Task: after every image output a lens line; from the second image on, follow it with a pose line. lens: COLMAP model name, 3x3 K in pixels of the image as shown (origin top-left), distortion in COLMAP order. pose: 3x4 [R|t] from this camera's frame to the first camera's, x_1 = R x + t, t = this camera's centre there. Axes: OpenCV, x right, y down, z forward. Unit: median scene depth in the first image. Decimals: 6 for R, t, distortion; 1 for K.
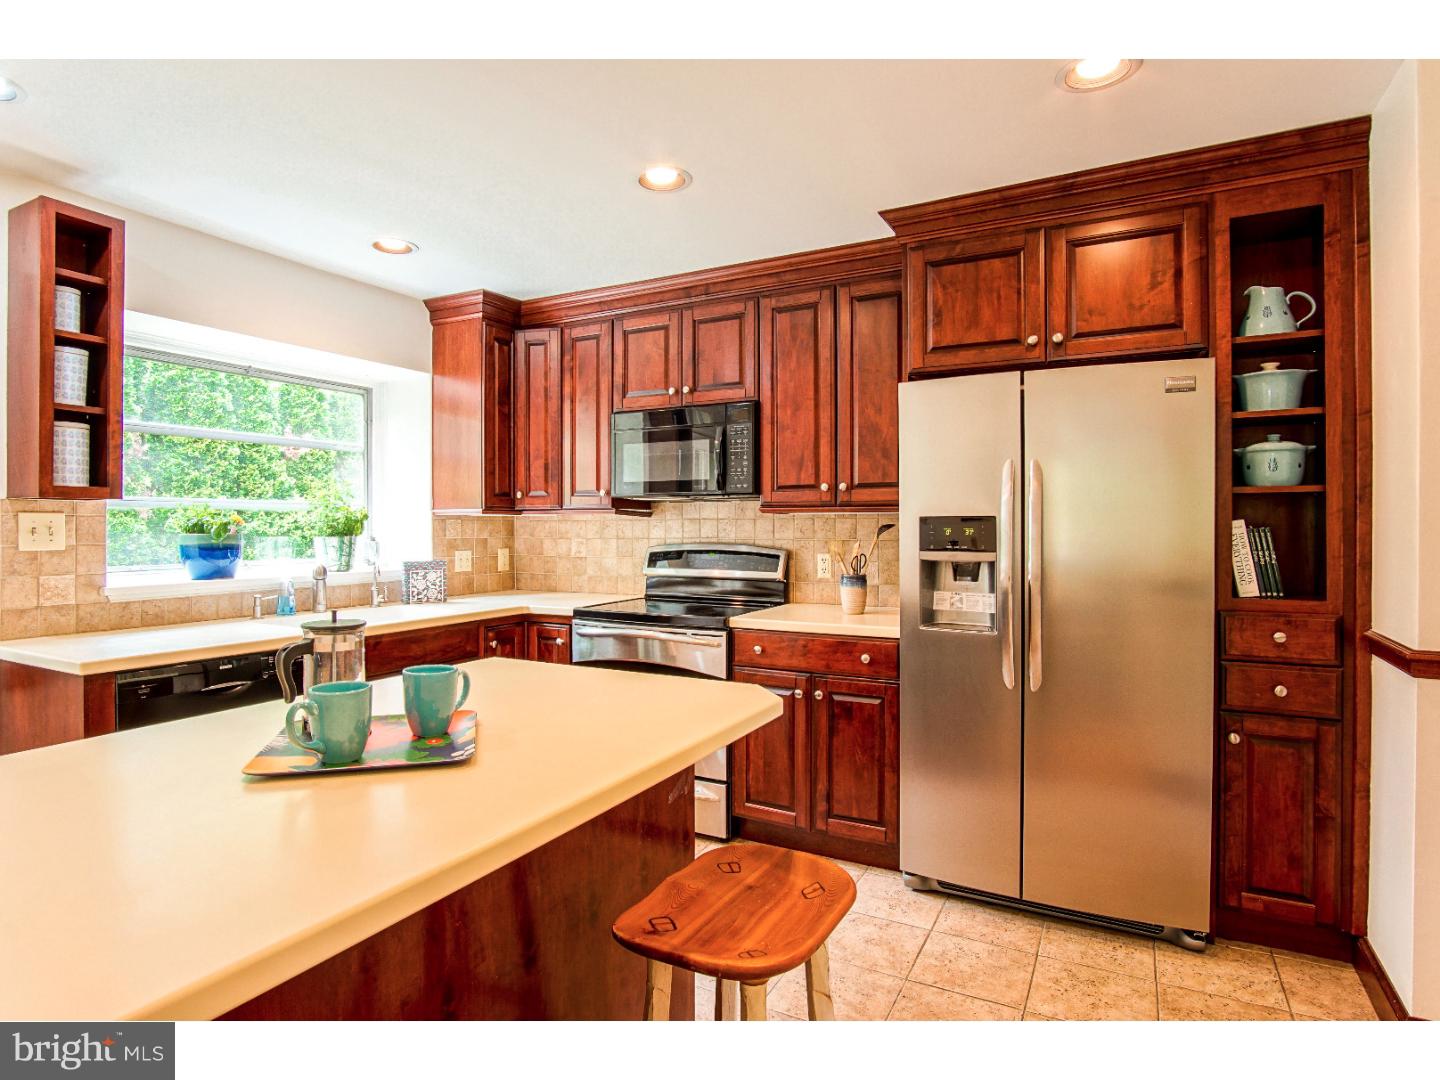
lens RADIAL K [[781.9, 0, 711.4], [0, 781.9, 526.9], [0, 0, 1]] dist [-0.023725, 0.000133]
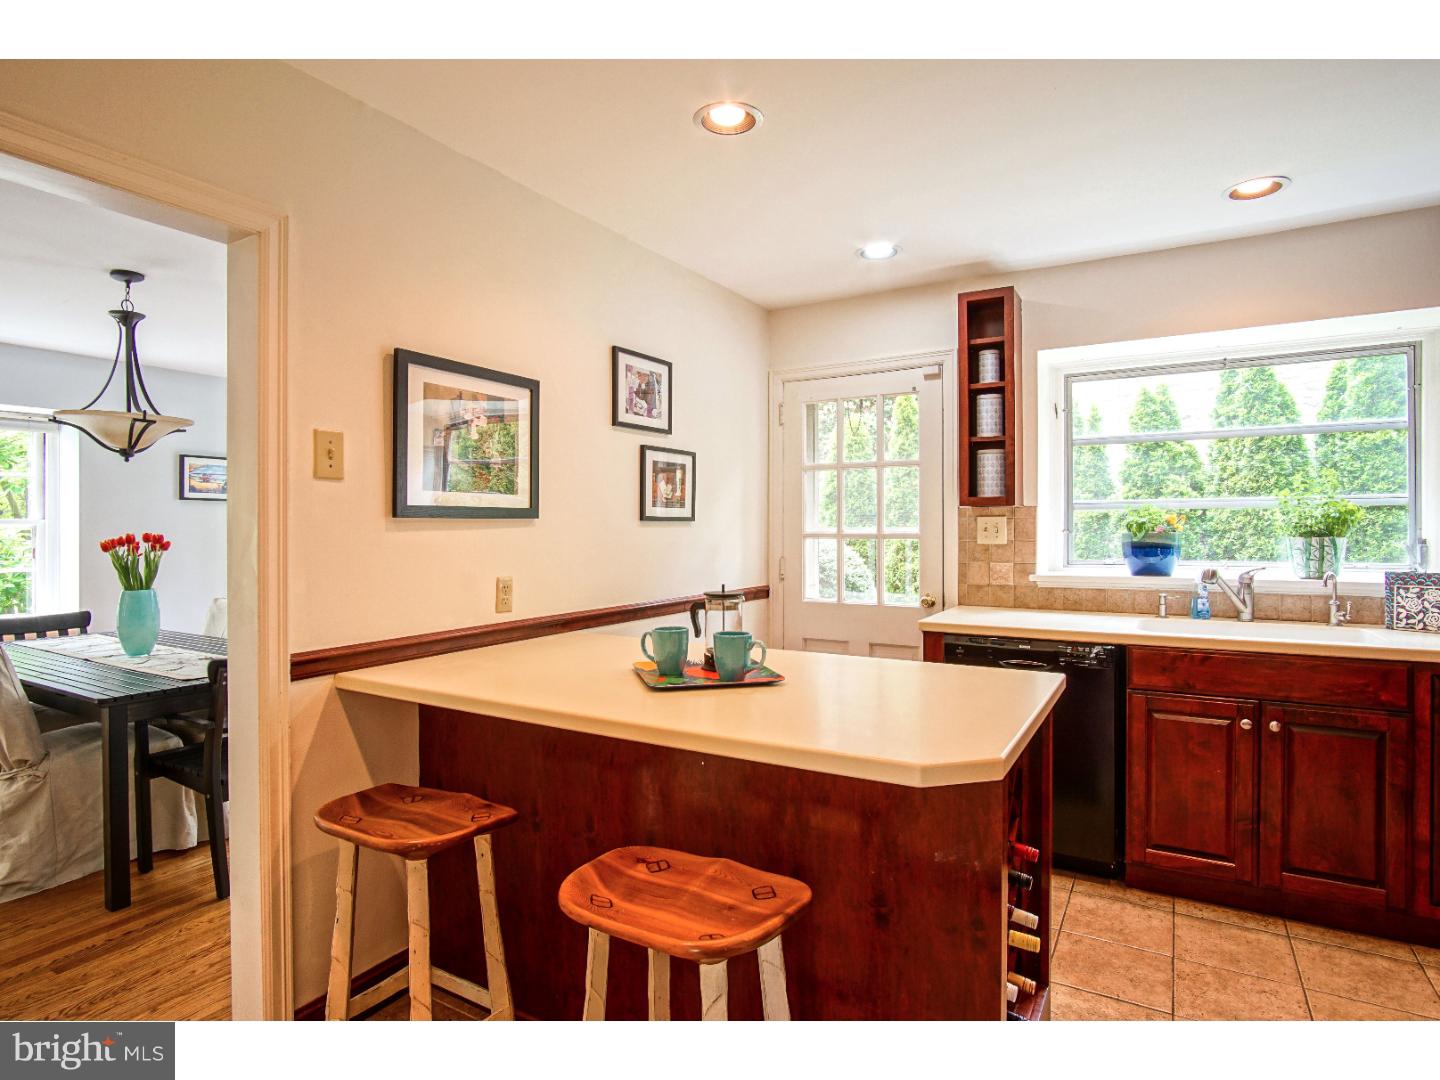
lens RADIAL K [[781.9, 0, 711.4], [0, 781.9, 526.9], [0, 0, 1]] dist [-0.023725, 0.000133]
pose [[-0.036250, 0.001627, -0.999341, 0.887433], [0.003707, 0.999992, 0.001494, -0.006071], [0.999336, -0.003650, -0.036256, 0.896795]]
